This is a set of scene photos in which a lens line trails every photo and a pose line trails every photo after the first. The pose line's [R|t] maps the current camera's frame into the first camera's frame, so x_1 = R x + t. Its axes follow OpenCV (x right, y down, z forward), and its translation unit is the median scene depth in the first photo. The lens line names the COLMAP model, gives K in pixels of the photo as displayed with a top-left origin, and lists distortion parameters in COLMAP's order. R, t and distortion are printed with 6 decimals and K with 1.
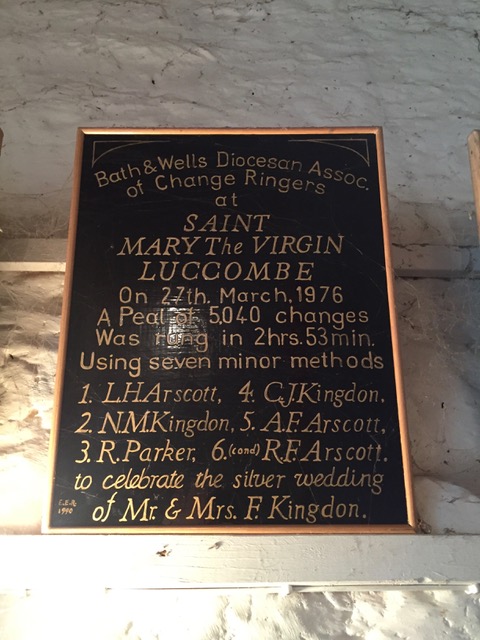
lens RADIAL K [[545.8, 0, 240.5], [0, 545.8, 320.0], [0, 0, 1]] dist [0.074898, -0.073879]
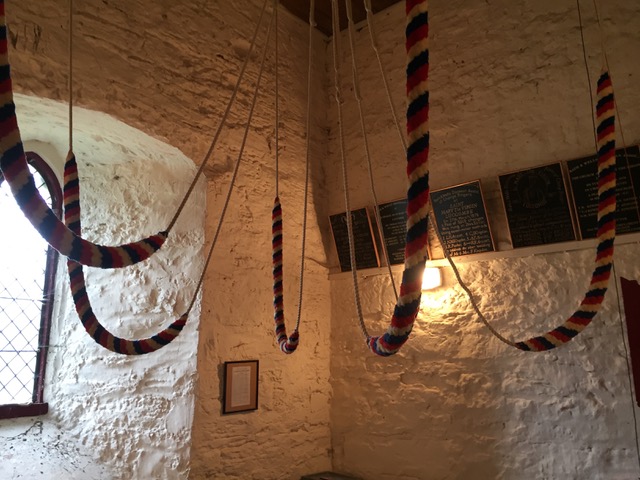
lens RADIAL K [[545.8, 0, 319.9], [0, 545.8, 239.4], [0, 0, 1]] dist [0.074898, -0.073879]
pose [[0.719193, -0.149095, -0.678625, 2.983944], [0.401843, 0.886041, 0.231201, -1.892059], [0.566819, -0.438979, 0.697147, -4.221628]]
